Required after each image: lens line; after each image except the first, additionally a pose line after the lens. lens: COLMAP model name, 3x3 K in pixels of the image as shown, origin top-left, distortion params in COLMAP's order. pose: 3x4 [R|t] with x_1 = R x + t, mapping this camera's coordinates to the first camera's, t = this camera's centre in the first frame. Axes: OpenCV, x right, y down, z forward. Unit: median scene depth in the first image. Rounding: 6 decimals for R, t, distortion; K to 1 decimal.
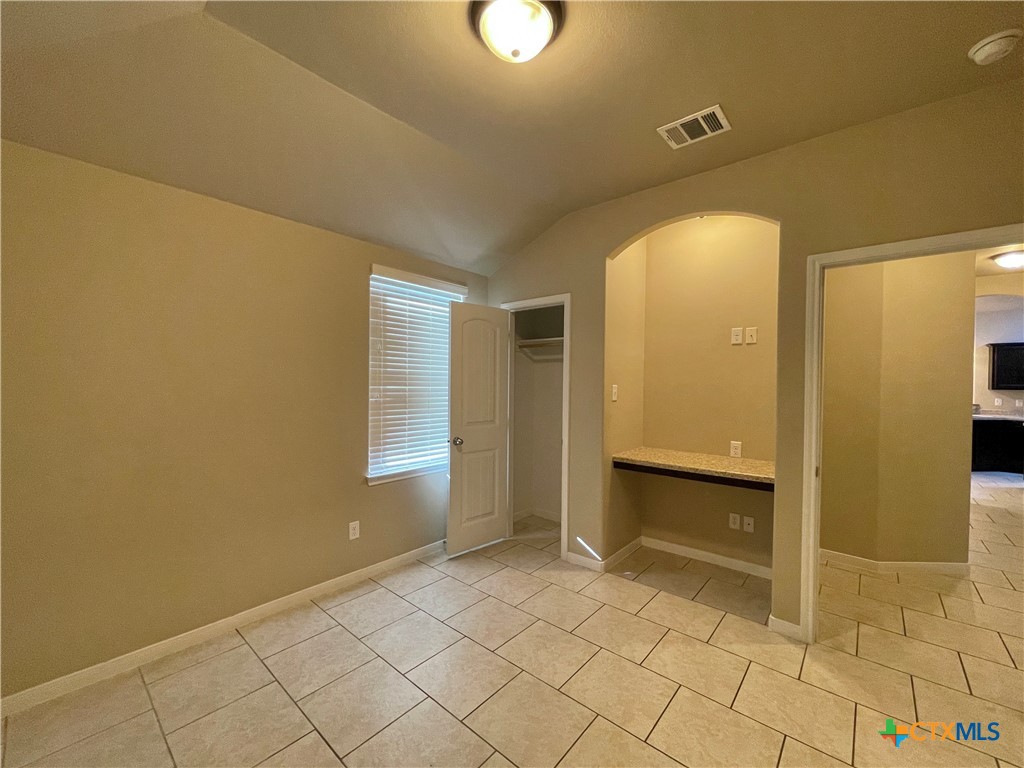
lens RADIAL K [[416.8, 0, 511.6], [0, 416.8, 381.6], [0, 0, 1]] dist [0.000155, 0.000333]
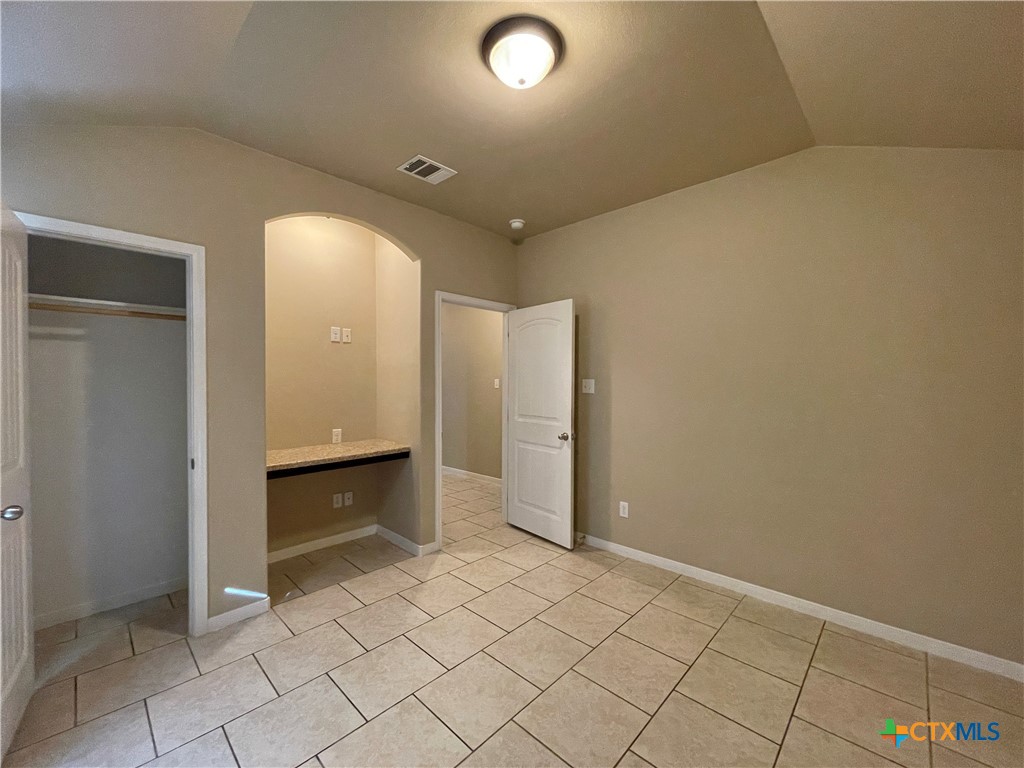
lens RADIAL K [[416.8, 0, 512.1], [0, 416.8, 384.2], [0, 0, 1]] dist [0.000155, 0.000333]
pose [[0.054640, -0.021330, 0.998278, -0.559956], [-0.004468, 0.999757, 0.021606, -0.003379], [-0.998496, -0.005640, 0.054531, 0.483326]]
